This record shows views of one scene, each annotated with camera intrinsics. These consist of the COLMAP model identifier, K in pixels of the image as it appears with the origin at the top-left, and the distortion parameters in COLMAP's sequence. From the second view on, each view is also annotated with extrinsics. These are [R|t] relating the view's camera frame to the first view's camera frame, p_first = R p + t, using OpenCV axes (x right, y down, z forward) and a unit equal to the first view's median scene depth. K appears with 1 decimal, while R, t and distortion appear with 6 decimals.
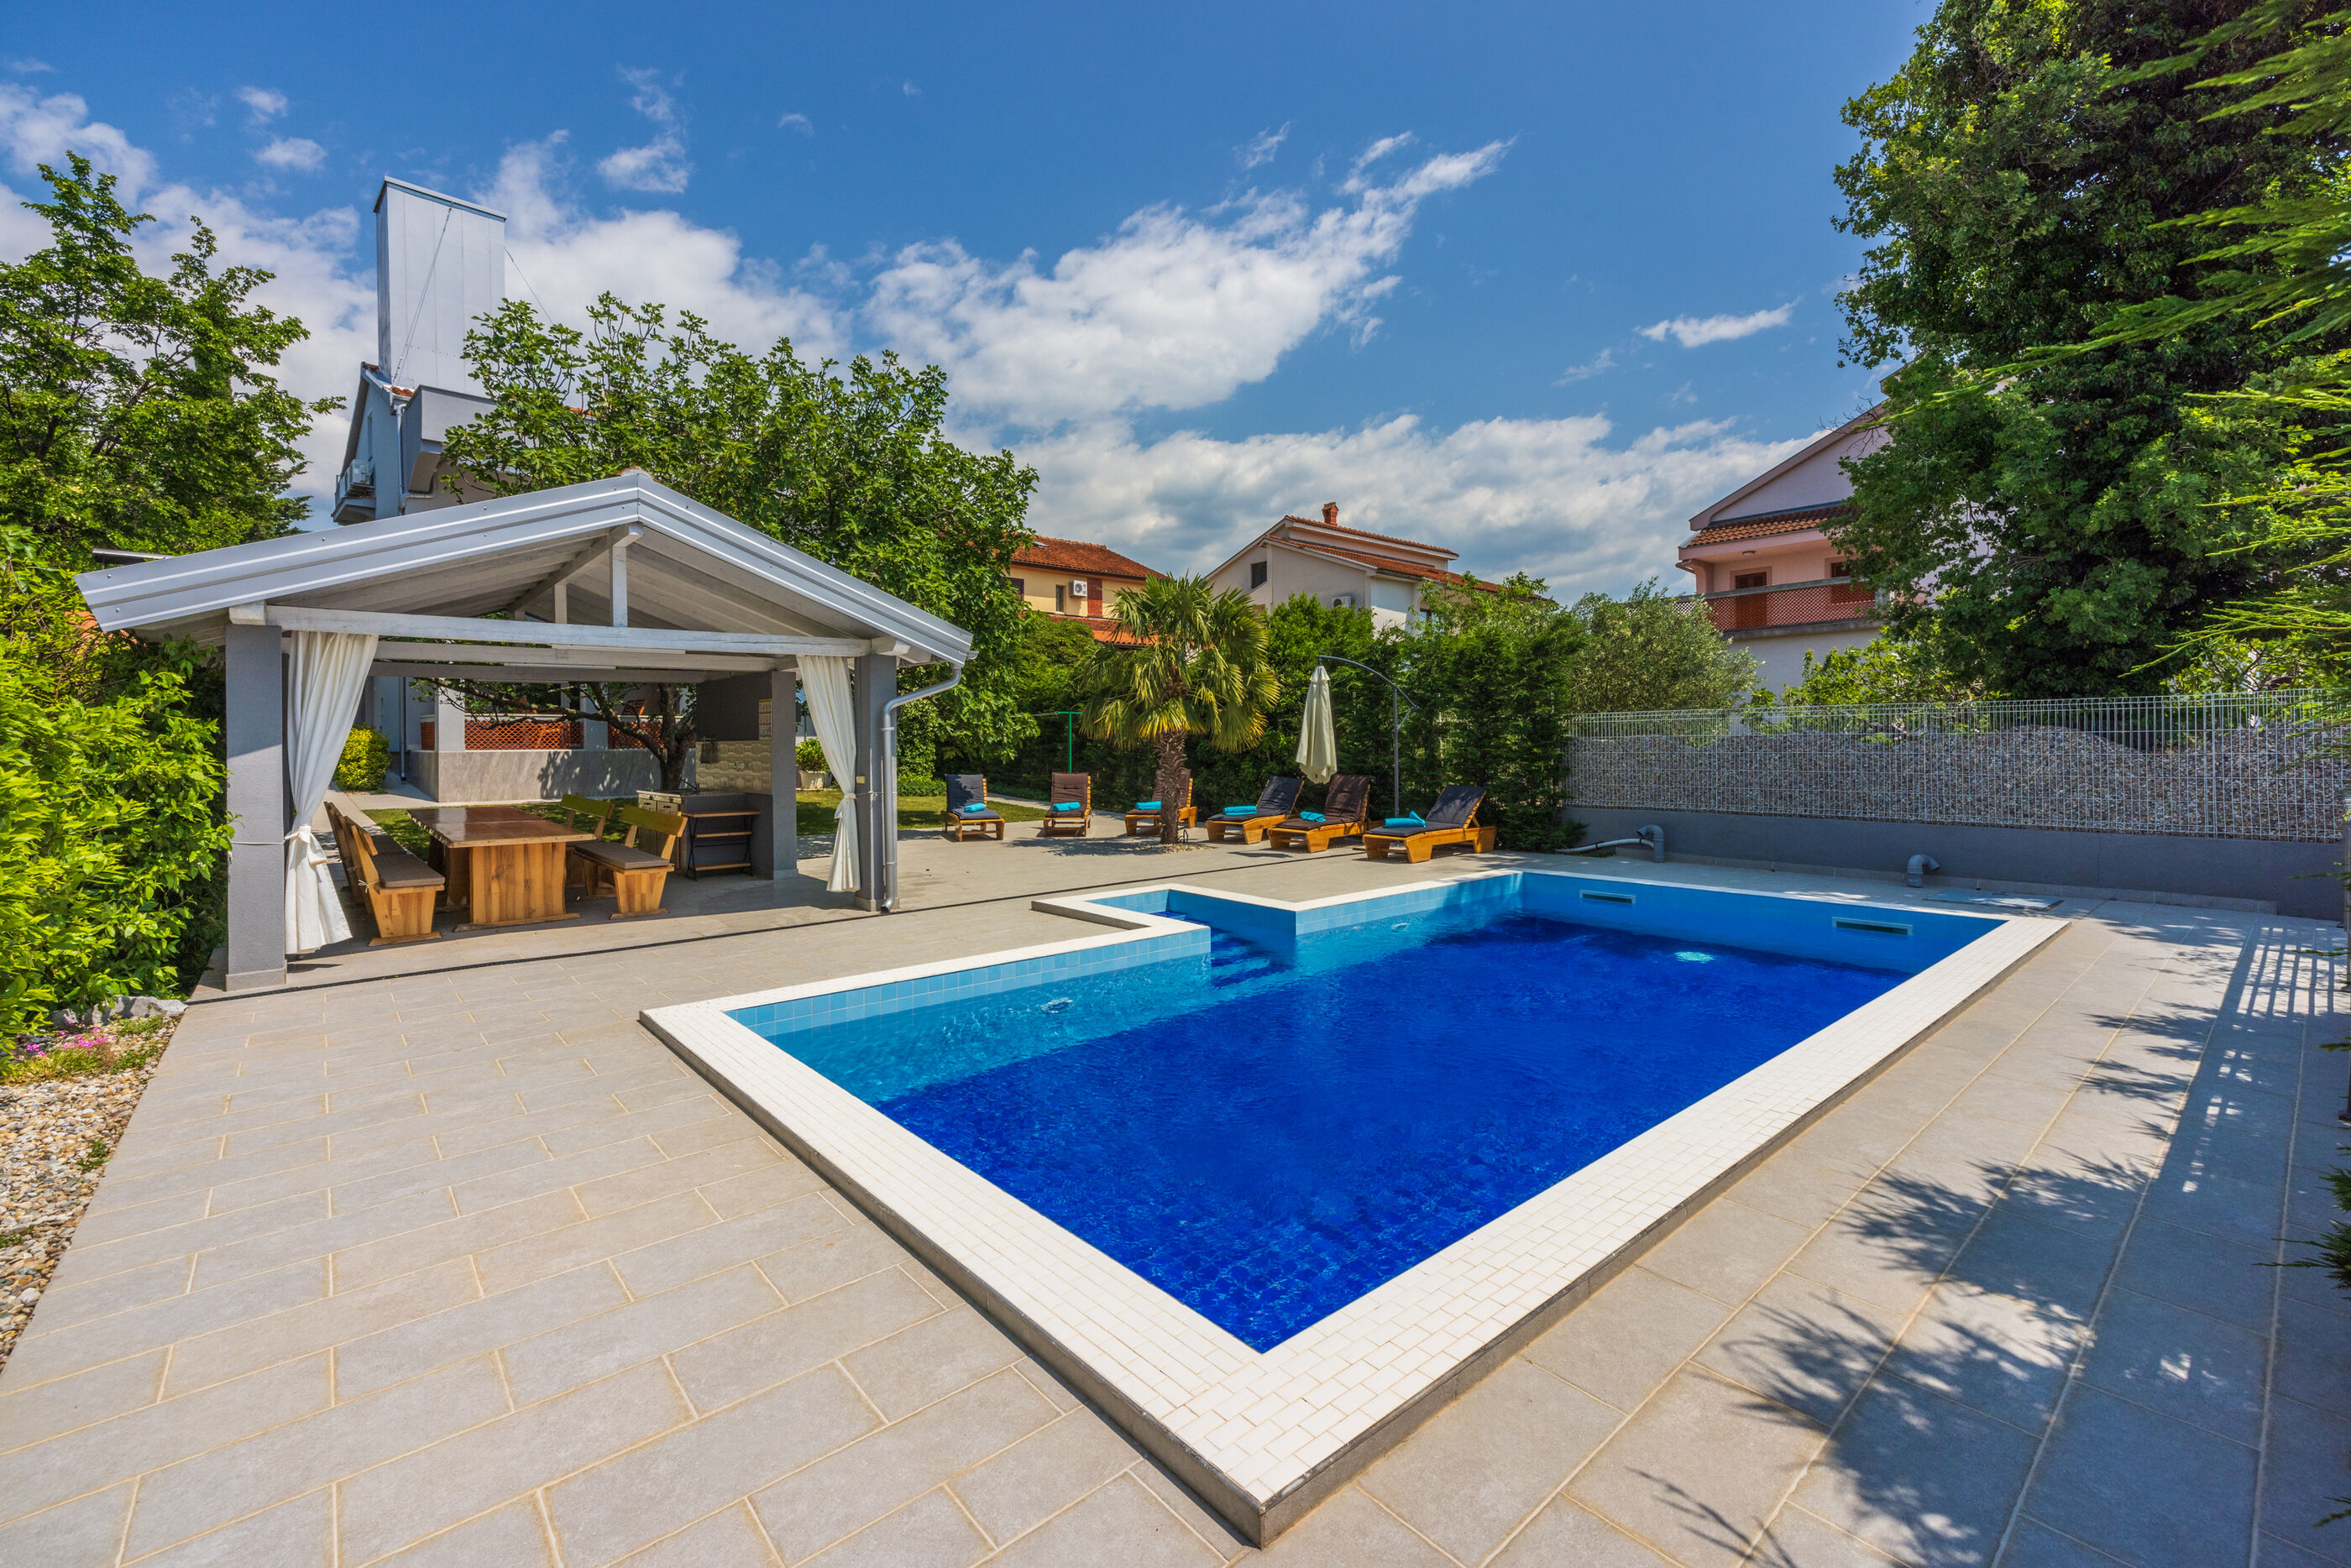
lens RADIAL K [[983.8, 0, 1180.8], [0, 983.8, 766.2], [0, 0, 1]] dist [0.000037, 0.000490]
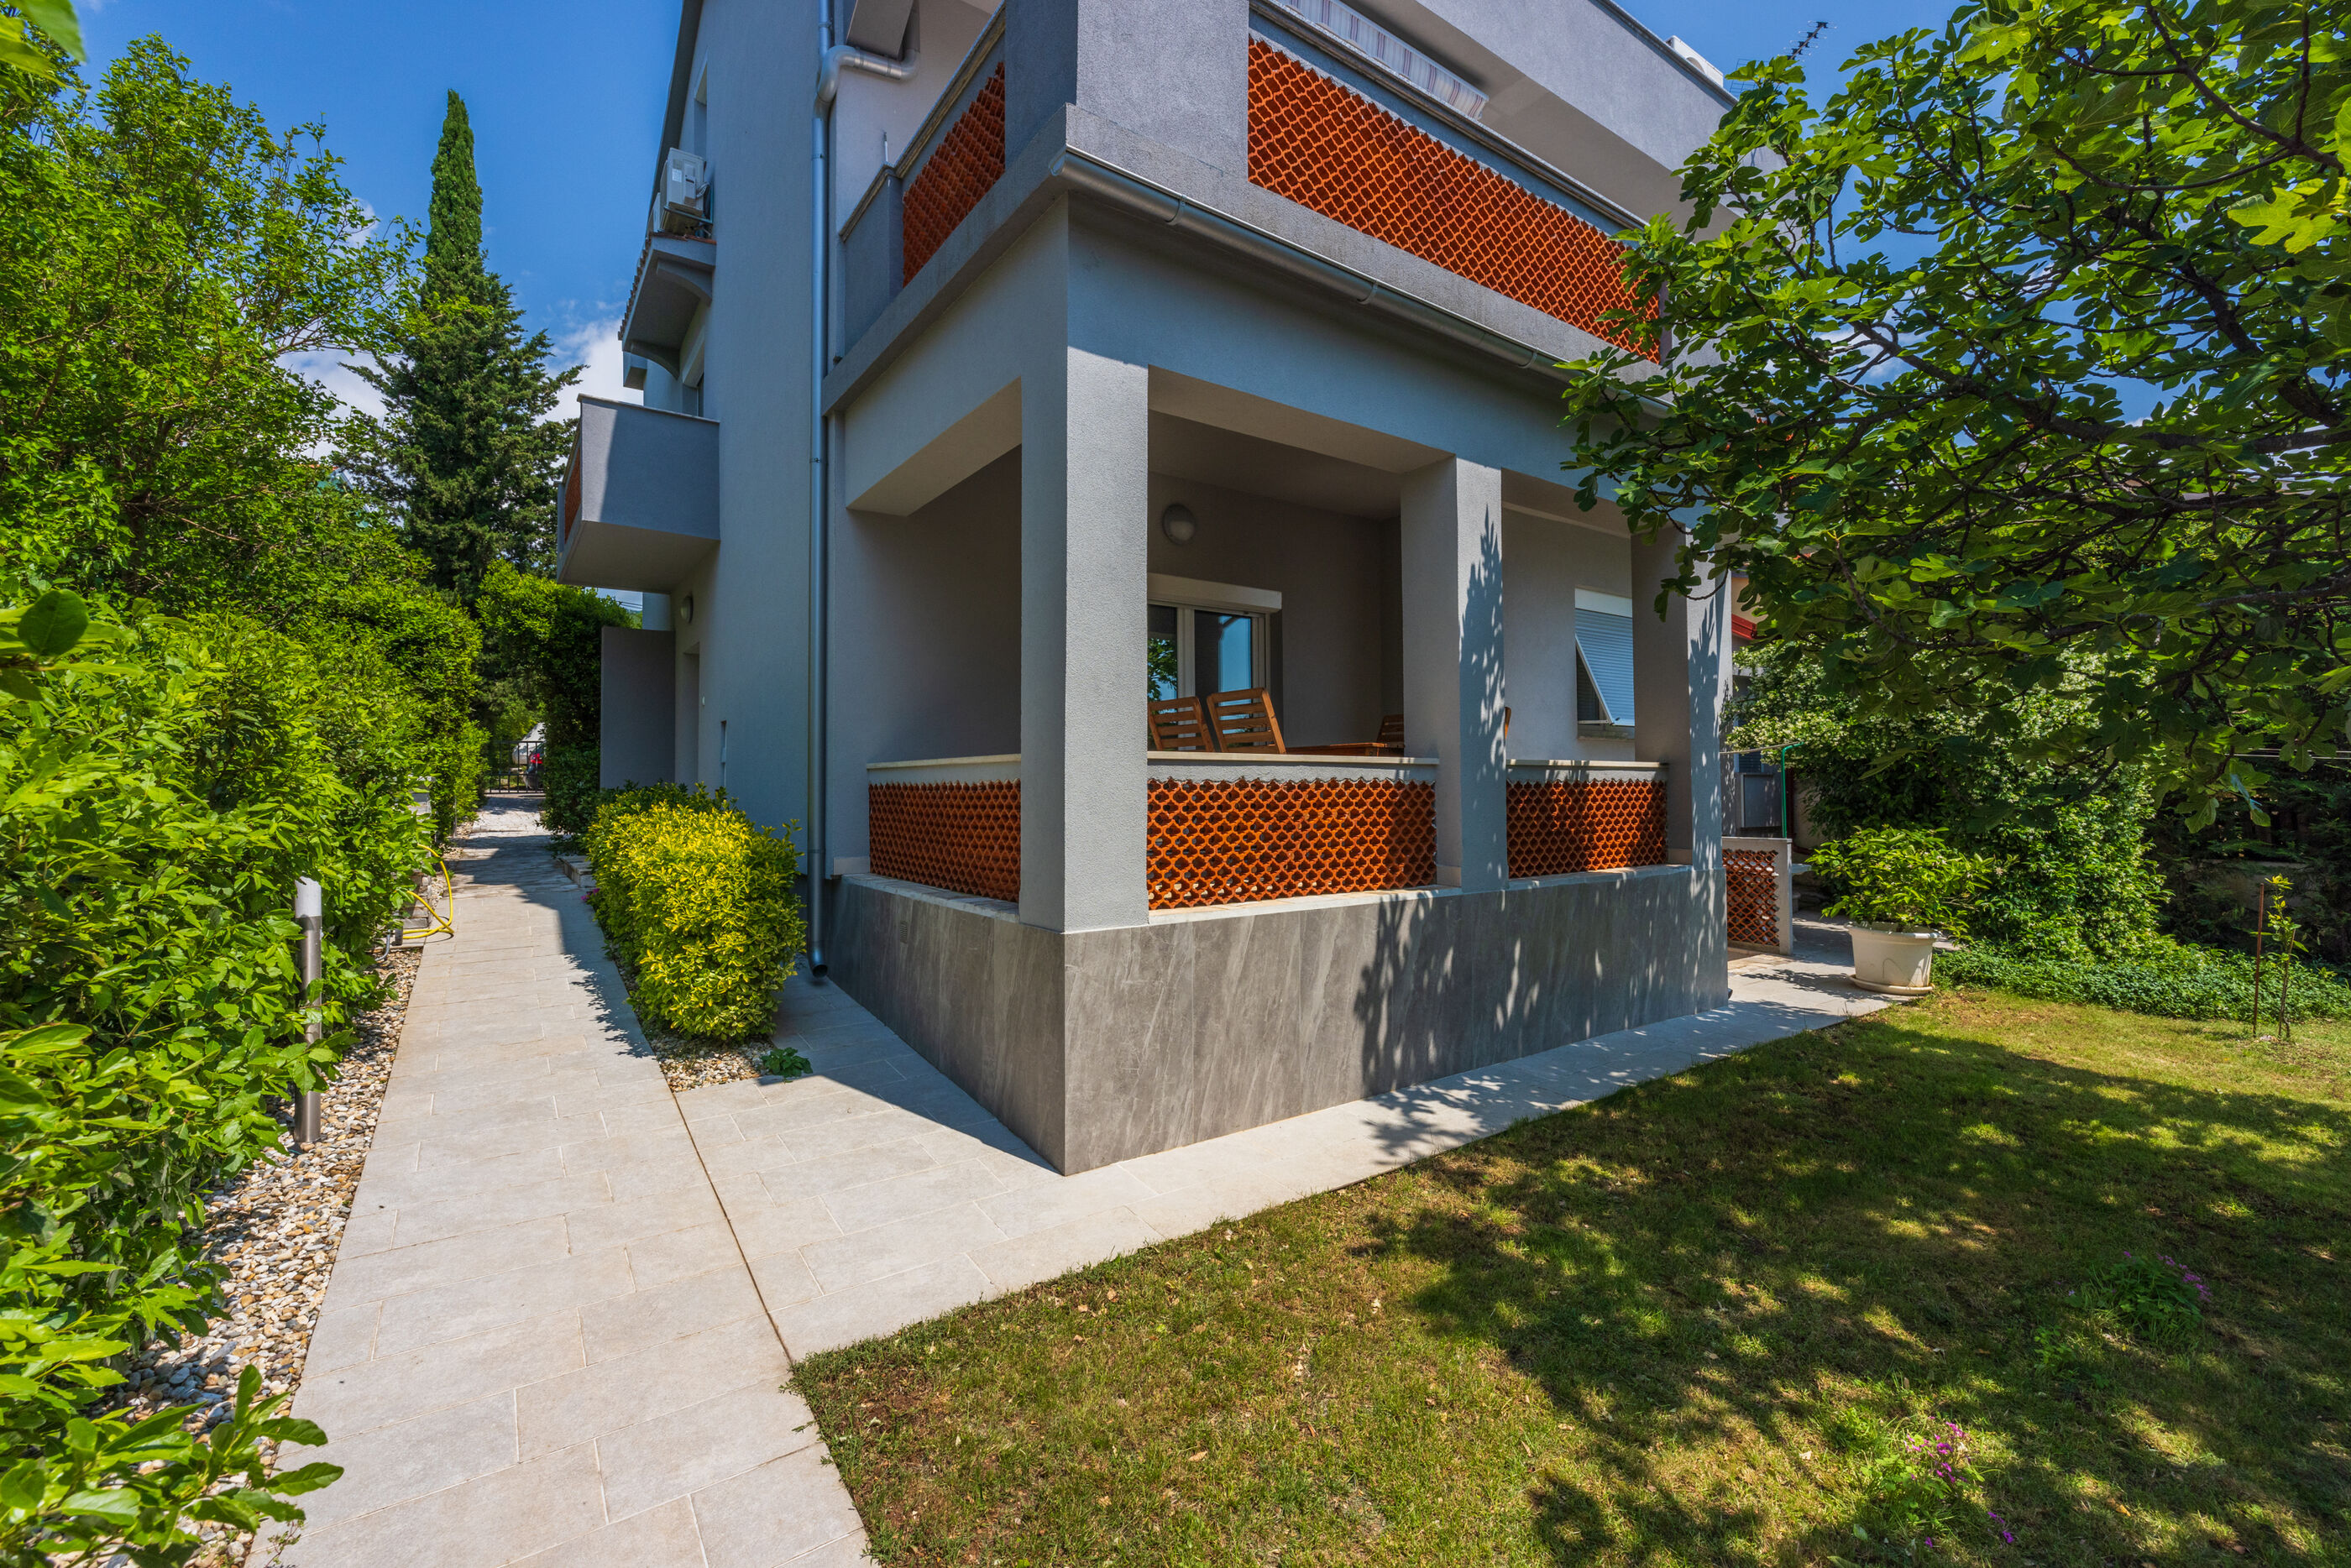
lens RADIAL K [[983.8, 0, 1177.3], [0, 983.8, 783.4], [0, 0, 1]] dist [0.000037, 0.000490]
pose [[0.983062, -0.004169, -0.183228, -0.649146], [-0.001233, 0.999568, -0.029359, -0.037505], [0.183272, 0.029088, 0.982632, 0.746474]]
